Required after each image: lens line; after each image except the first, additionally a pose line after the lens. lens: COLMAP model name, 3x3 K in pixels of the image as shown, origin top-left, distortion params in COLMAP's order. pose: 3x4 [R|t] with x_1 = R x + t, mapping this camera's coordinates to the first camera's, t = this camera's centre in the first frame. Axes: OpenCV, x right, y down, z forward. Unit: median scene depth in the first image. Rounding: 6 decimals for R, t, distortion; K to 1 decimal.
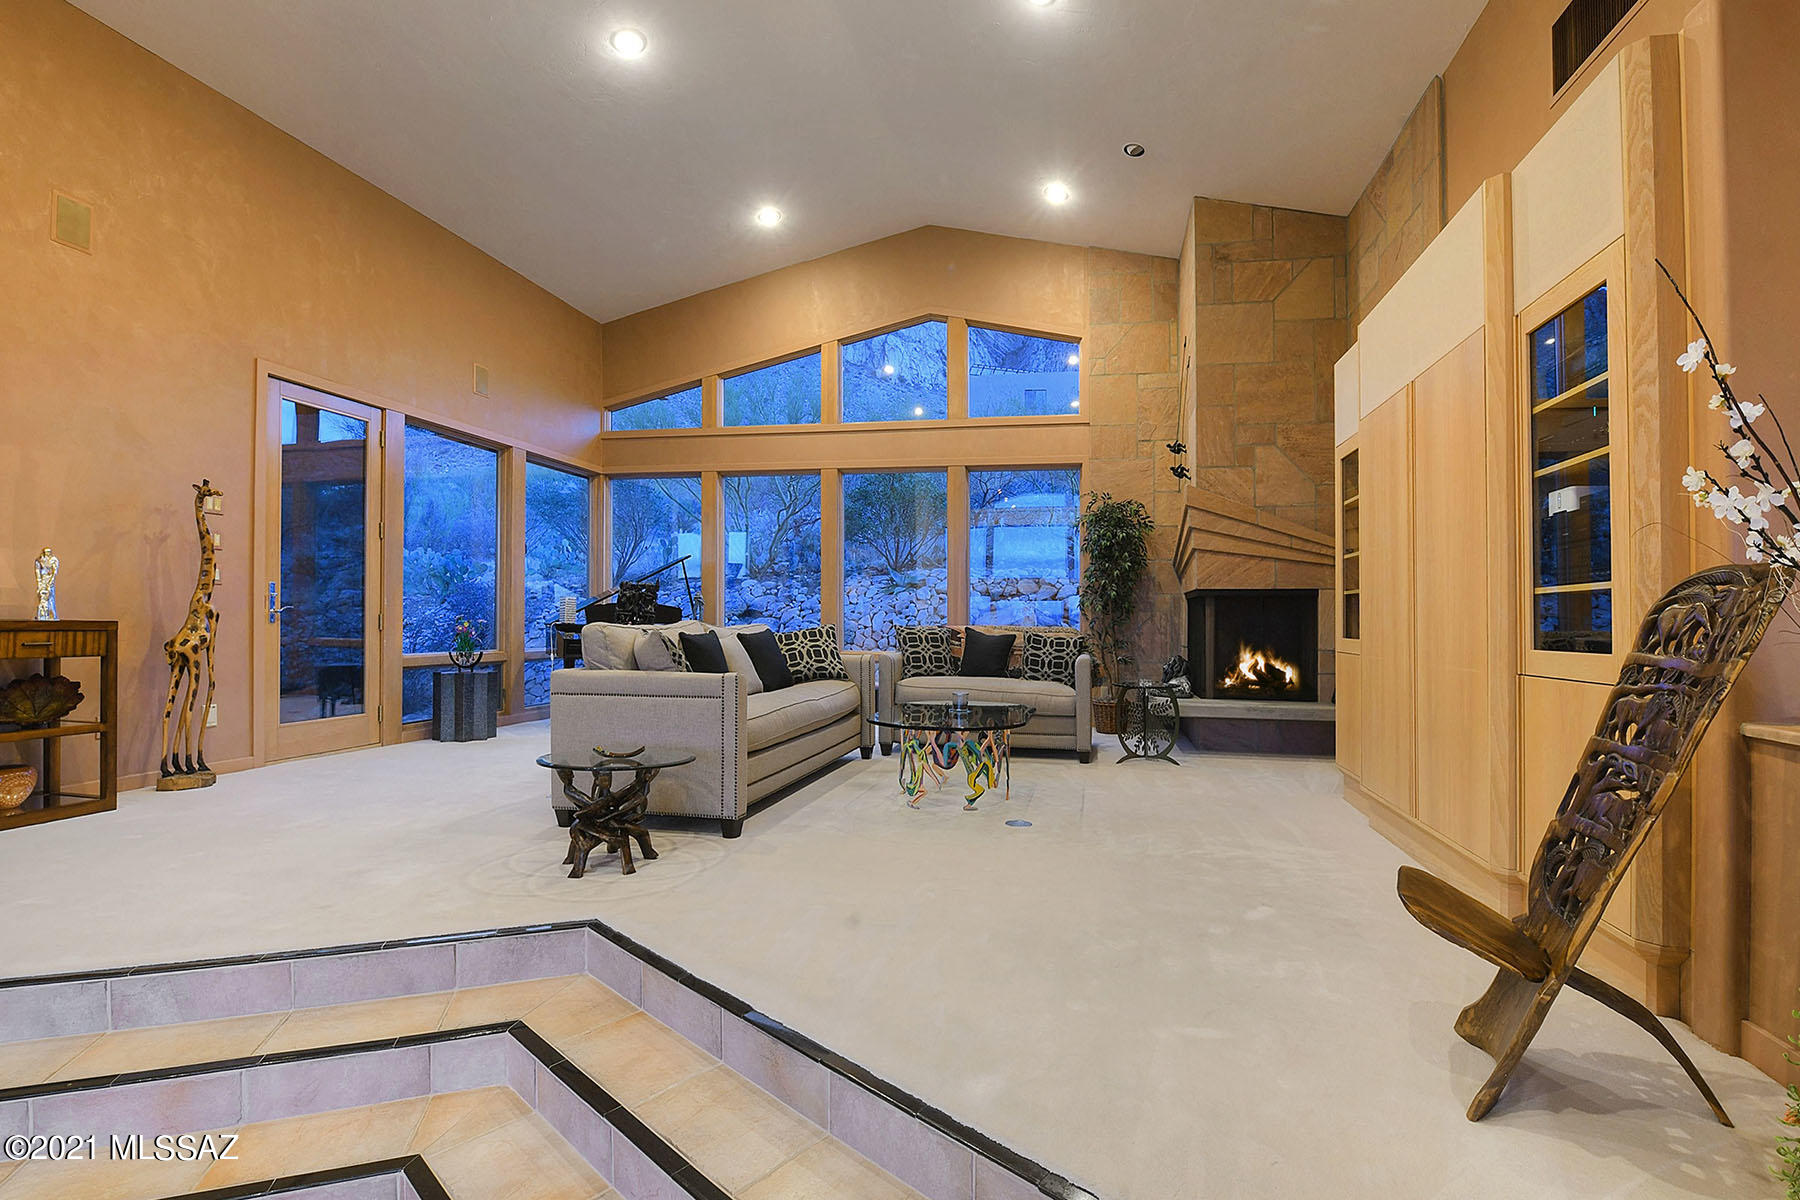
lens RADIAL K [[761.5, 0, 900.0], [0, 761.5, 600.0], [0, 0, 1]] dist [0.000289, -0.000167]
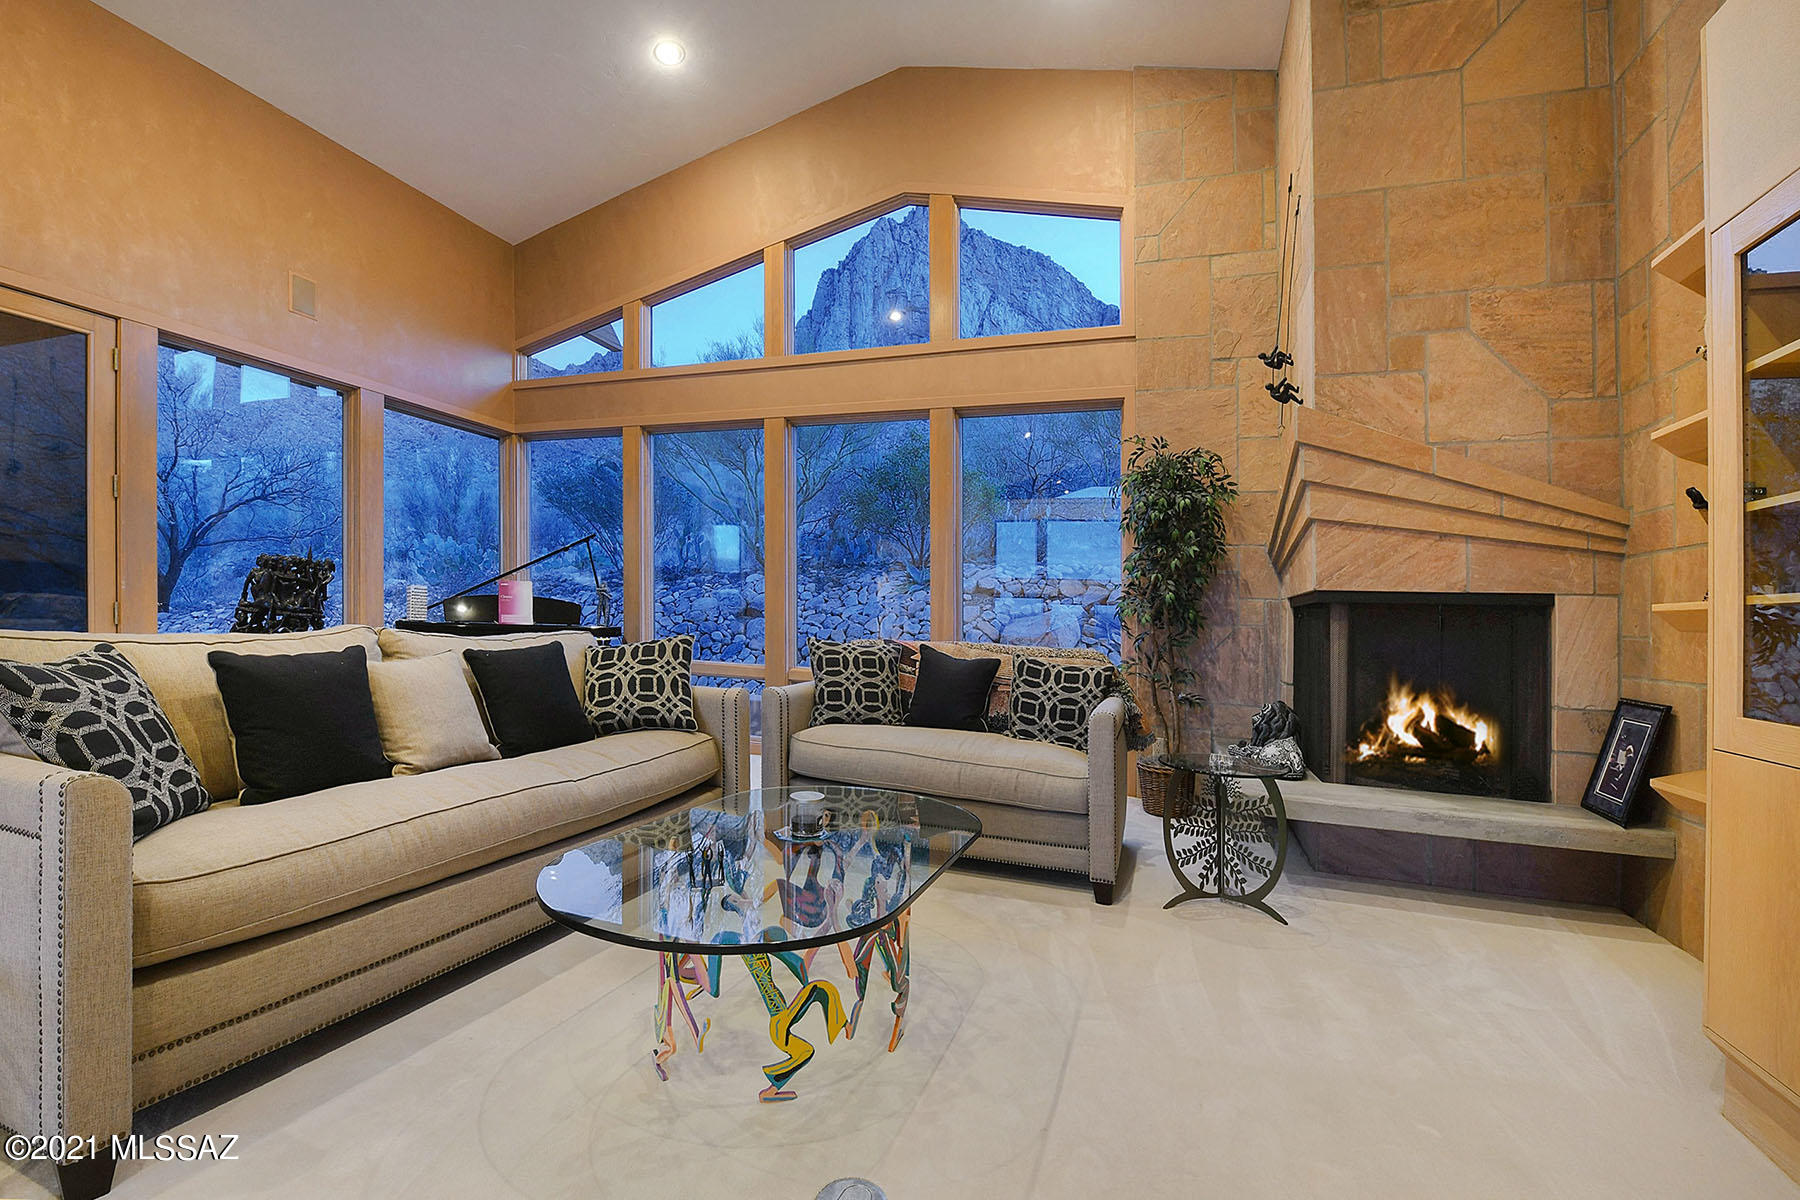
lens RADIAL K [[727.0, 0, 899.8], [0, 727.0, 568.3], [0, 0, 1]] dist [-0.011850, -0.000152]
pose [[0.993466, 0.016821, -0.112886, 0.138062], [-0.021907, 0.998793, -0.043965, 0.000251], [0.112010, 0.046150, 0.992635, 0.416387]]
